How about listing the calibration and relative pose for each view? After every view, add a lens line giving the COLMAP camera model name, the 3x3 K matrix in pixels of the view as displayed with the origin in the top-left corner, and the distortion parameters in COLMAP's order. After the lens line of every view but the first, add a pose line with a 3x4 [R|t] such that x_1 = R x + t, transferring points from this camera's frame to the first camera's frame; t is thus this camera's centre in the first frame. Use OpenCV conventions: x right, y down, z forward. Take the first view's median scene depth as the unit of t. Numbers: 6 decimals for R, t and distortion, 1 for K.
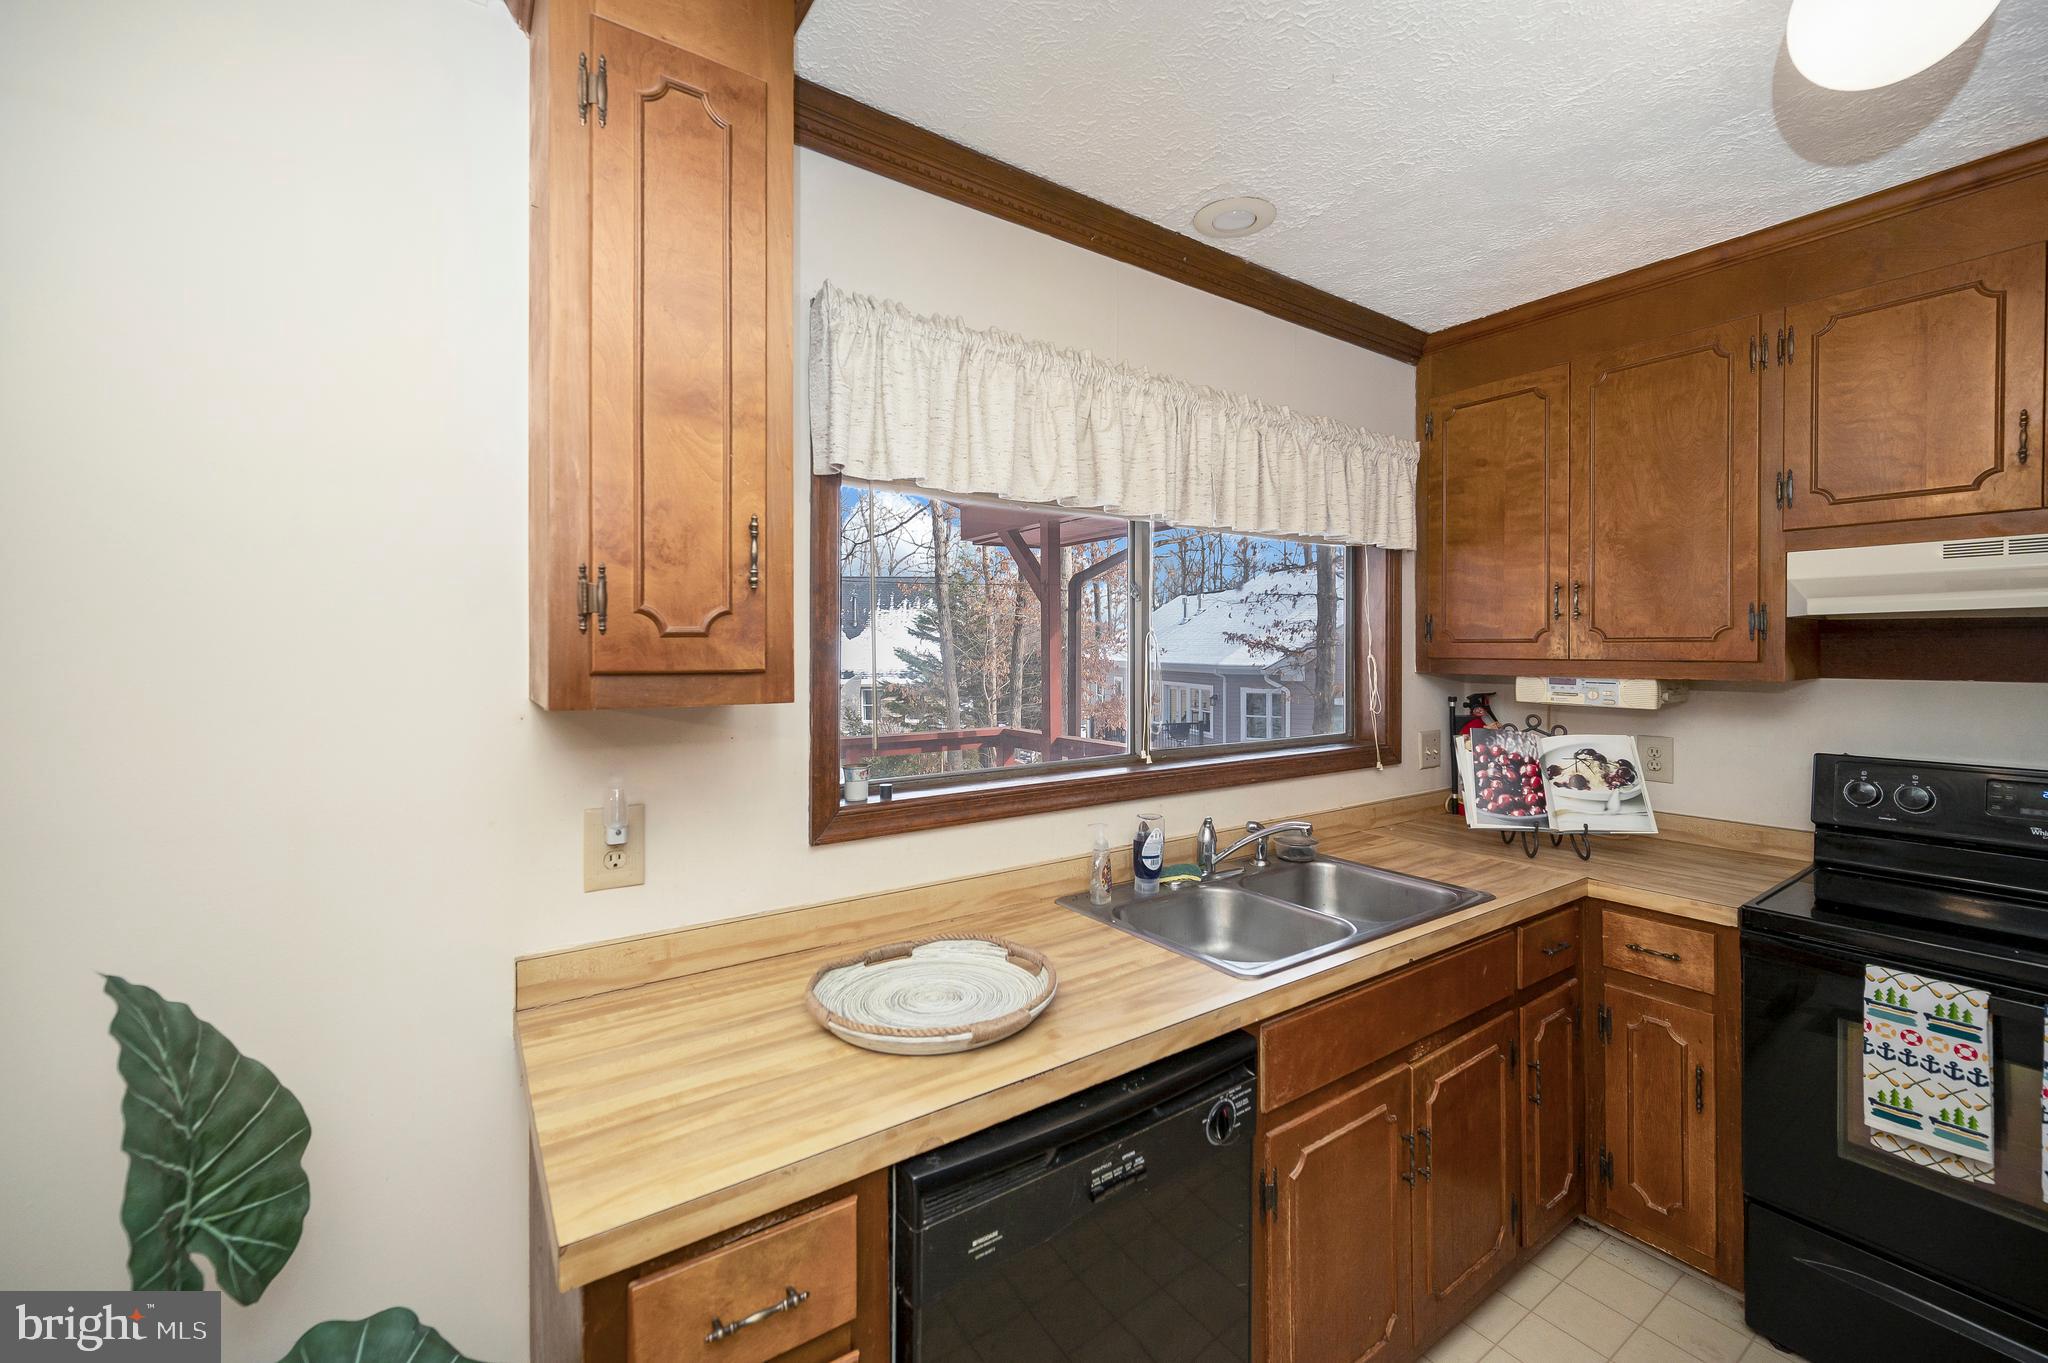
lens RADIAL K [[857.6, 0, 1011.1], [0, 857.6, 656.8], [0, 0, 1]] dist [0.003640, 0.001094]
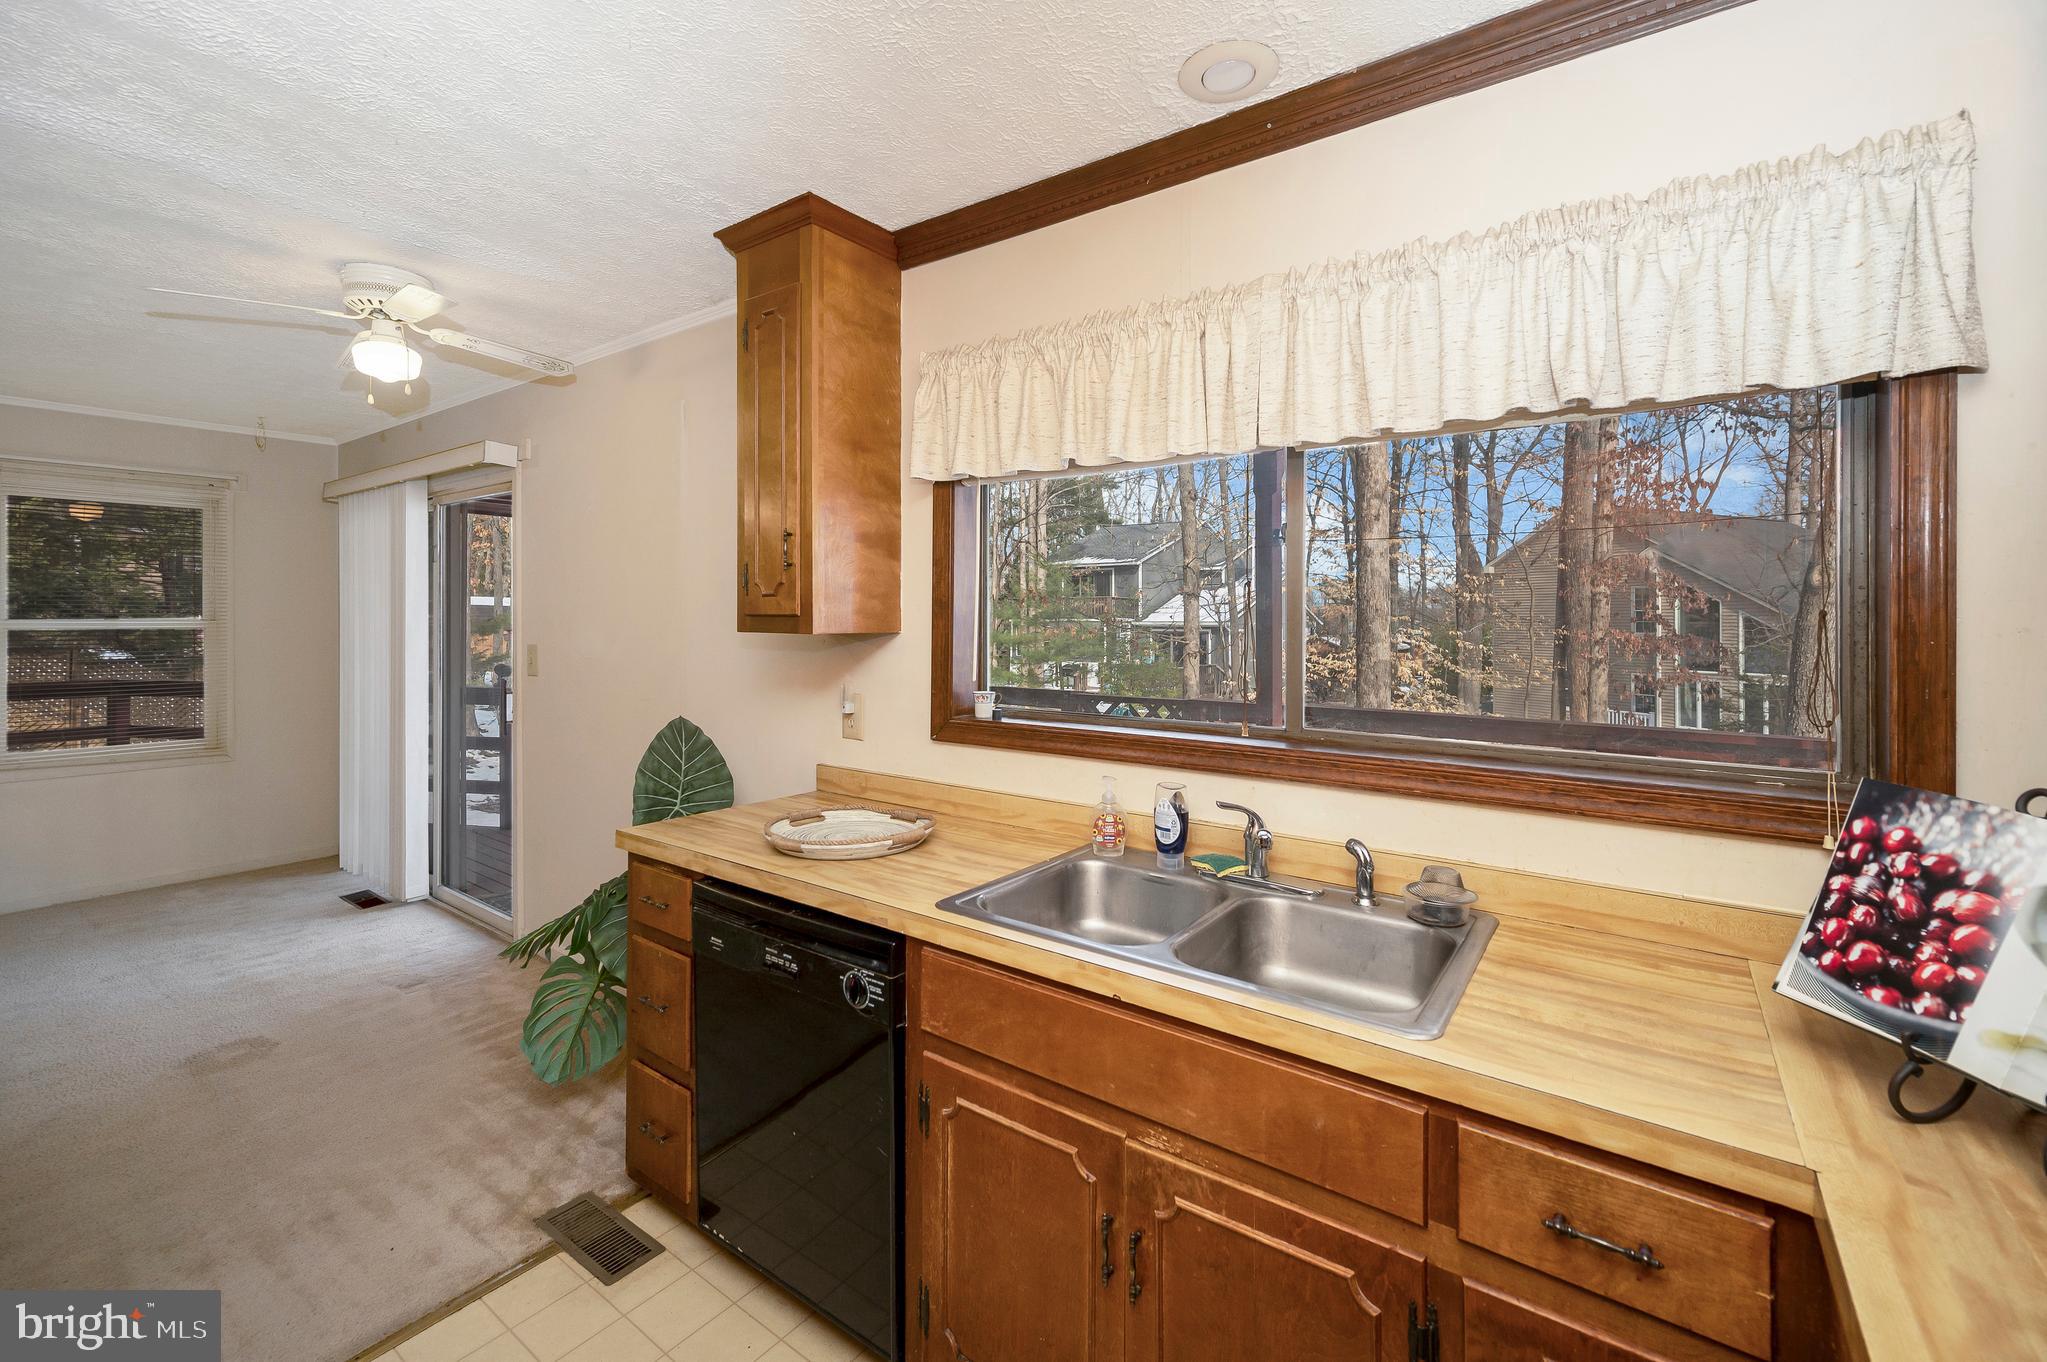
lens RADIAL K [[857.1, 0, 1056.7], [0, 857.1, 641.8], [0, 0, 1]] dist [0.003640, 0.001094]
pose [[0.329220, 0.024899, -0.943925, 0.962786], [-0.019488, 0.999619, 0.019571, 0.018082], [0.944052, 0.011952, 0.329579, 0.572335]]
